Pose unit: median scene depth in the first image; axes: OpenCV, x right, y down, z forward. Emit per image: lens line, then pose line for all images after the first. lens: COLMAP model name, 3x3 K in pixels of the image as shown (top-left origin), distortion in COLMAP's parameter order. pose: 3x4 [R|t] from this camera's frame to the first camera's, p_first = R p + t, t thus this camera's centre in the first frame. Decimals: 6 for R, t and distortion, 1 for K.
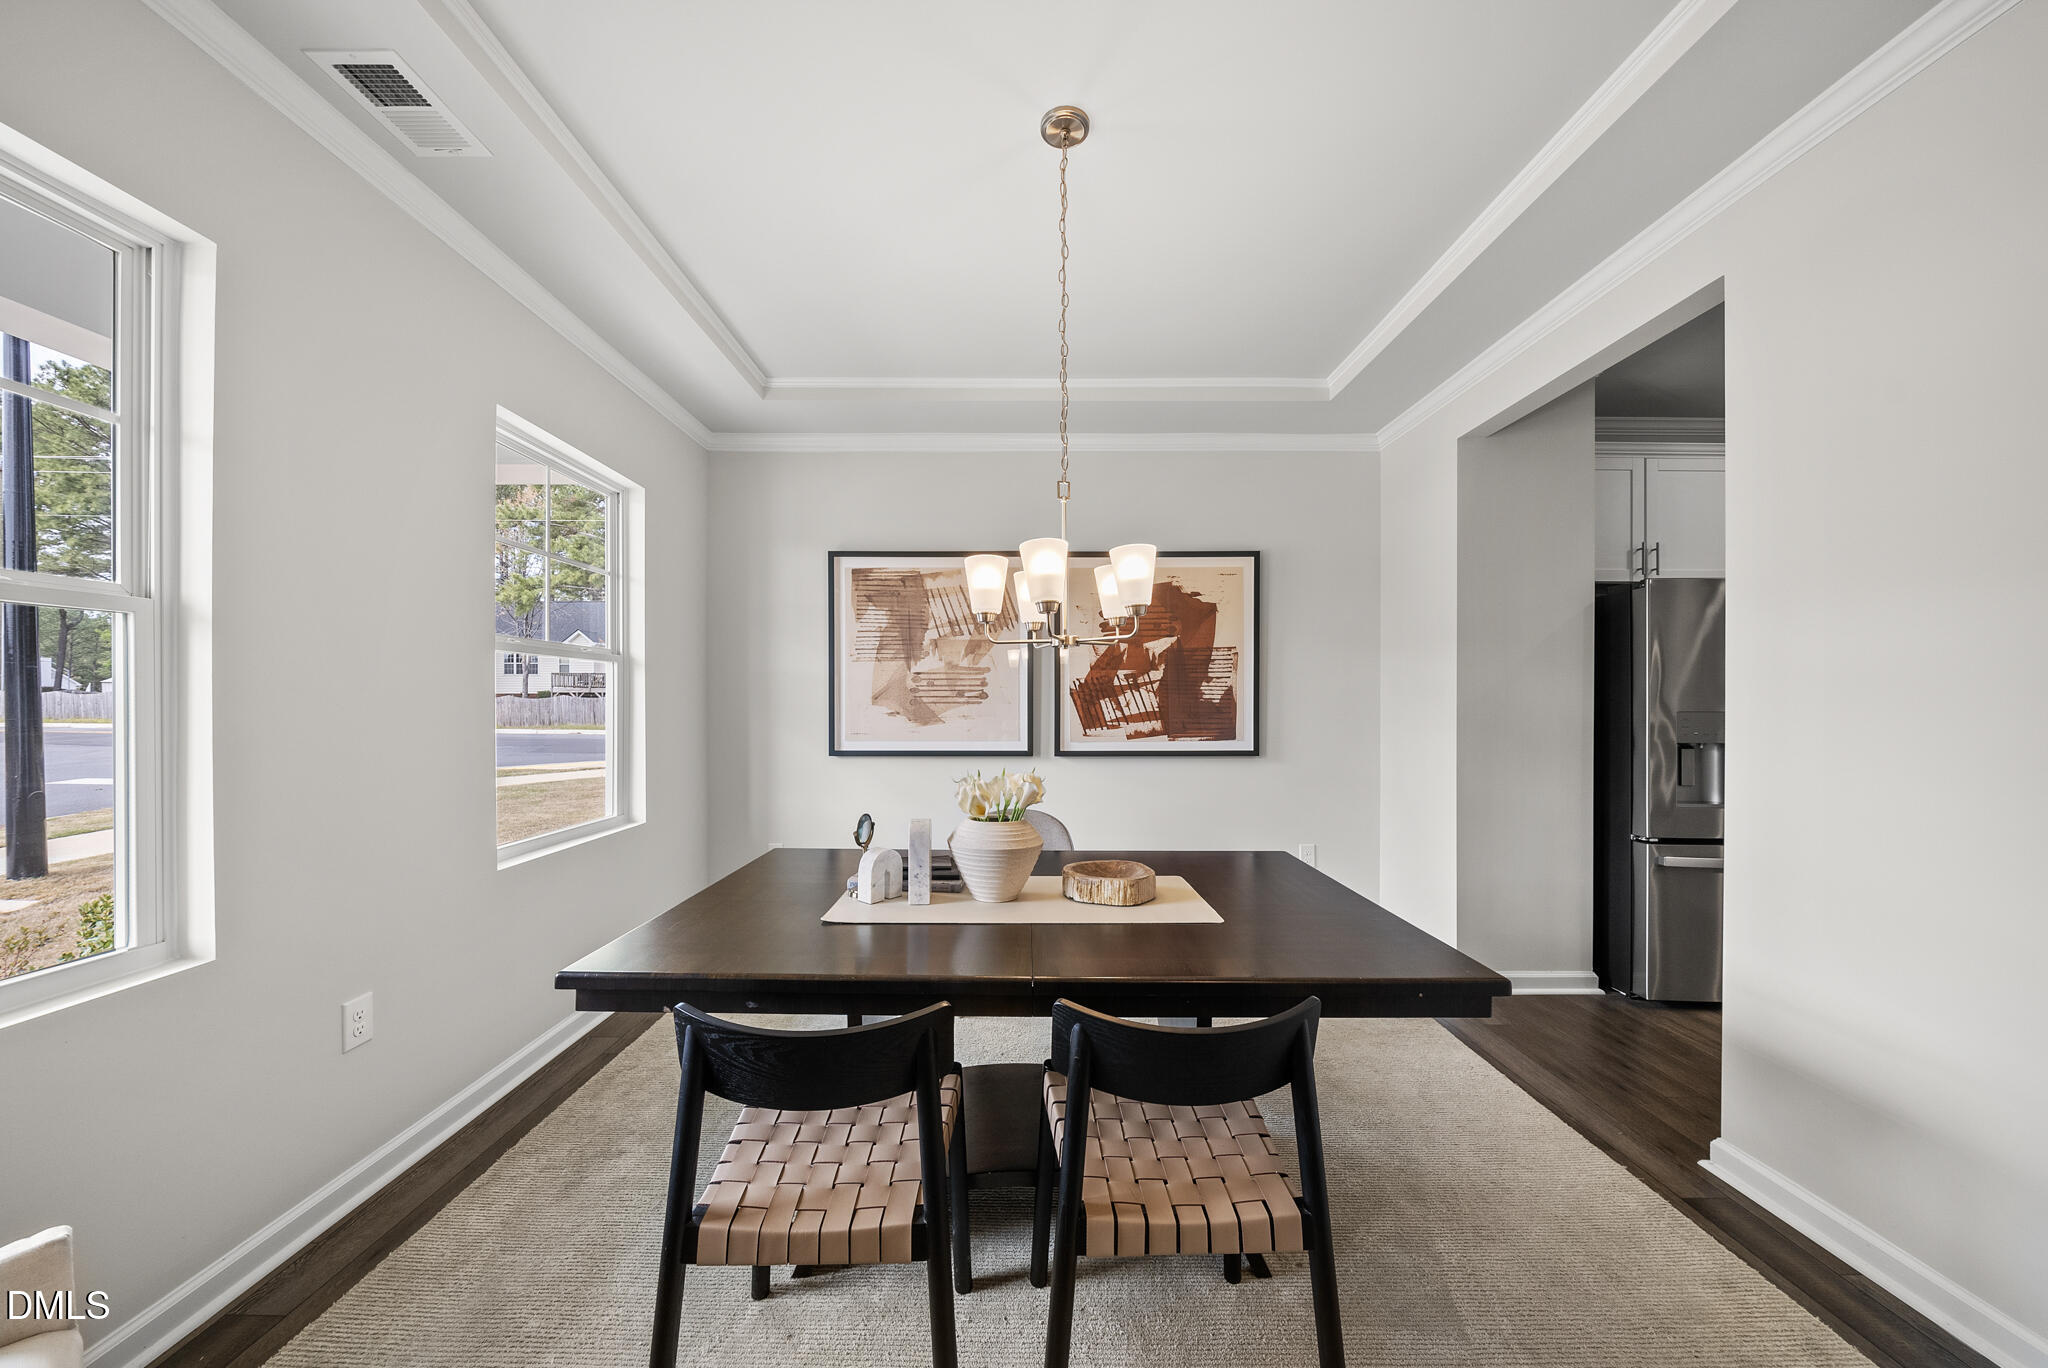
lens RADIAL K [[718.9, 0, 1024.2], [0, 718.9, 710.7], [0, 0, 1]] dist [-0.006437, -0.000089]
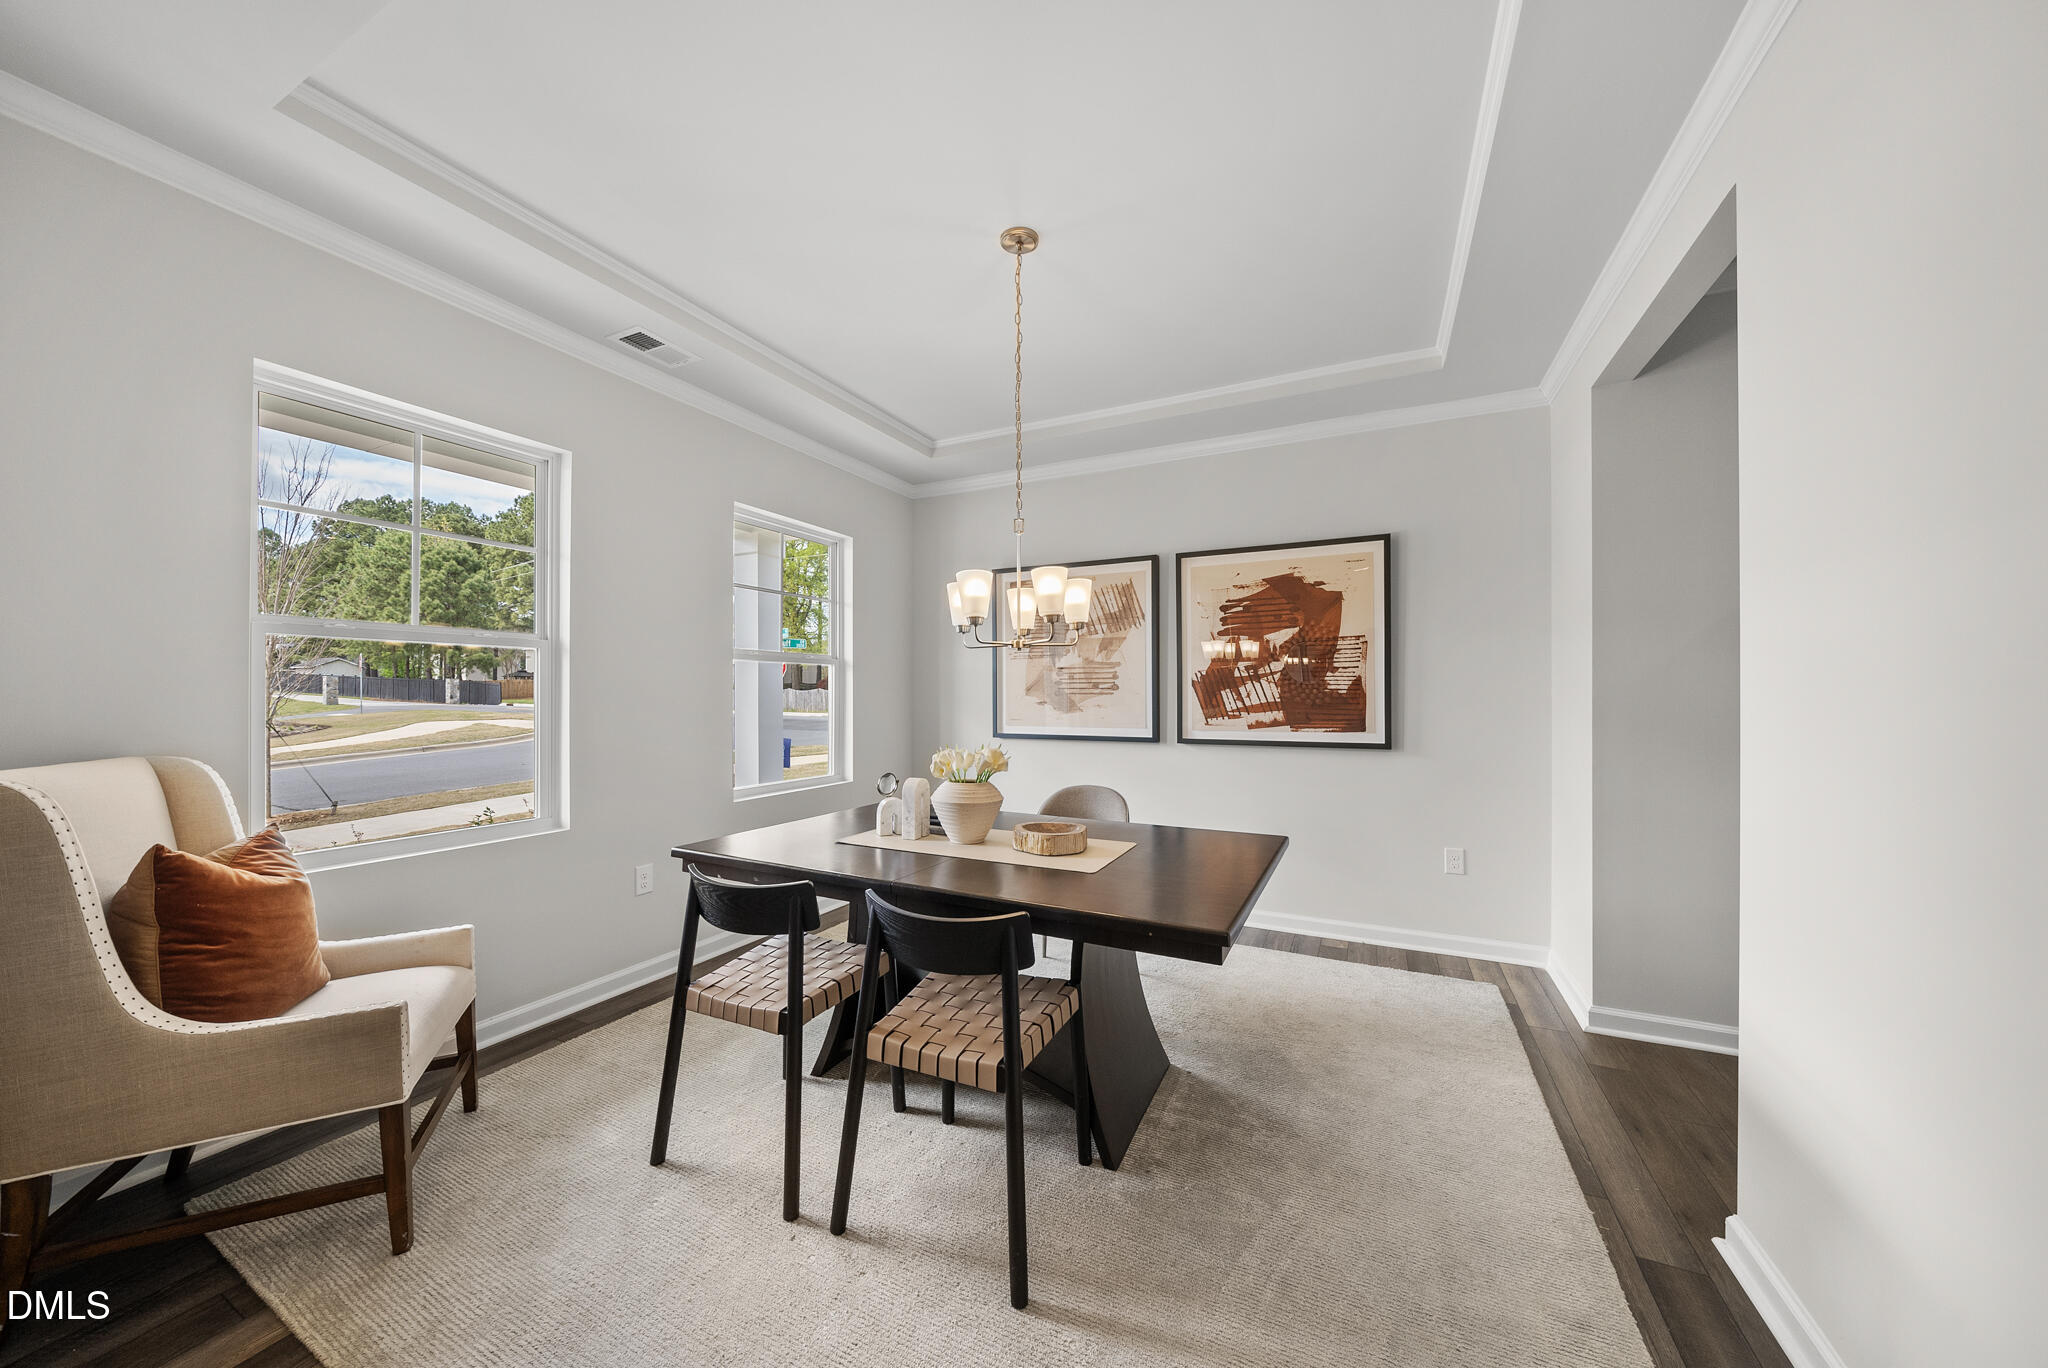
lens RADIAL K [[711.4, 0, 1015.0], [0, 711.4, 698.5], [0, 0, 1]] dist [-0.005233, -0.000045]
pose [[0.892681, 0.001795, -0.450685, 0.305909], [-0.004005, 0.999984, -0.003950, 0.001492], [0.450671, 0.005331, 0.892674, -0.060735]]
